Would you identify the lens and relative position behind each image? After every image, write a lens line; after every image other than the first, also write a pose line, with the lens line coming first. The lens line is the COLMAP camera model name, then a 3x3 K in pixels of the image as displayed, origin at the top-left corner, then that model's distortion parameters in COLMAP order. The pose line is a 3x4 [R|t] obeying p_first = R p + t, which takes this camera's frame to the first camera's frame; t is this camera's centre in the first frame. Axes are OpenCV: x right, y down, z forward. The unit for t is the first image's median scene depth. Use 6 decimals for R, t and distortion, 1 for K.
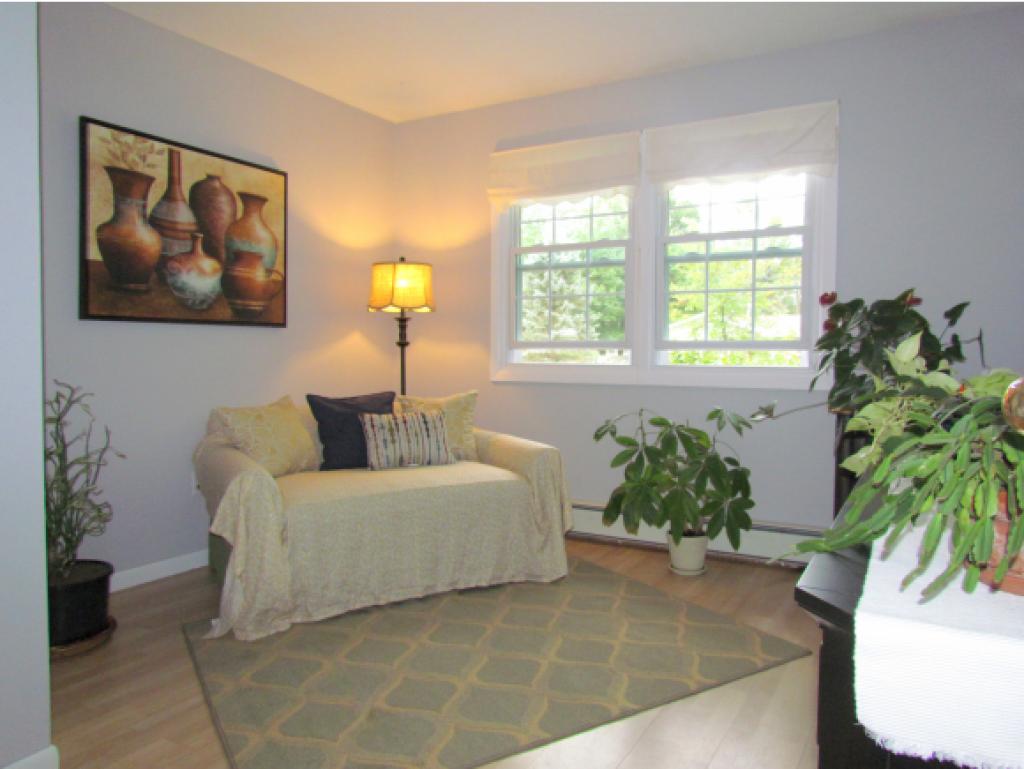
lens RADIAL K [[744.9, 0, 510.7], [0, 744.9, 368.8], [0, 0, 1]] dist [-0.029170, -0.000634]
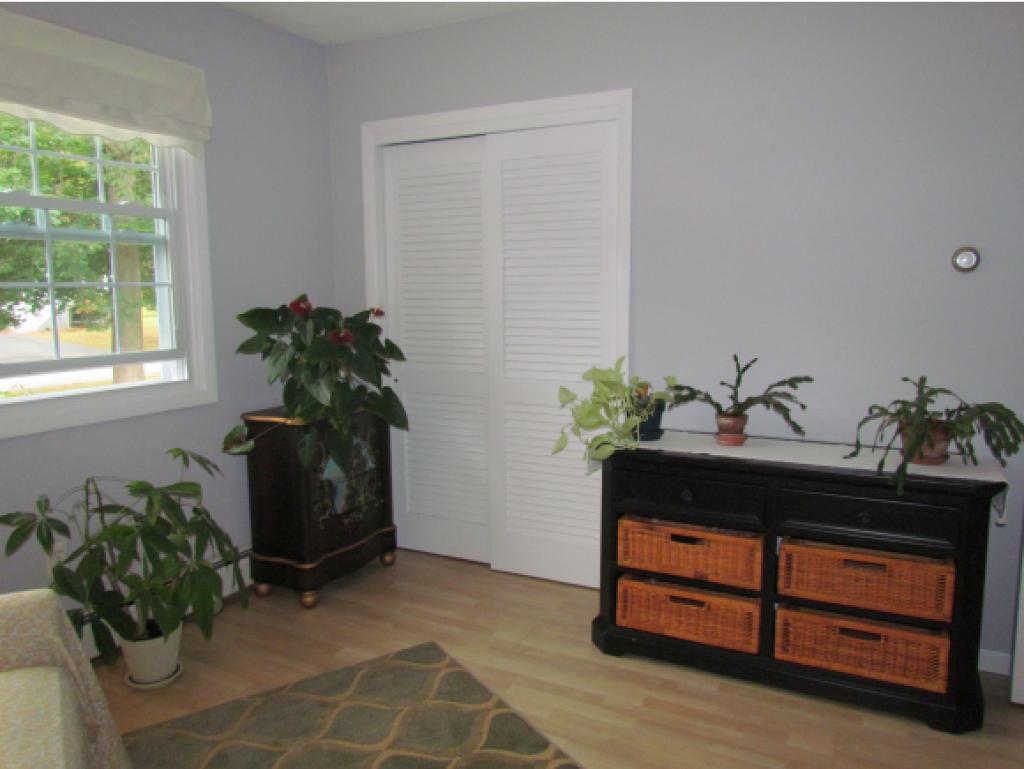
lens RADIAL K [[744.9, 0, 510.7], [0, 744.9, 368.8], [0, 0, 1]] dist [-0.029170, -0.000634]
pose [[-0.054513, -0.108253, 0.992628, -0.531537], [0.025957, 0.993616, 0.109786, -0.114112], [-0.998176, 0.031750, -0.051355, 0.762133]]
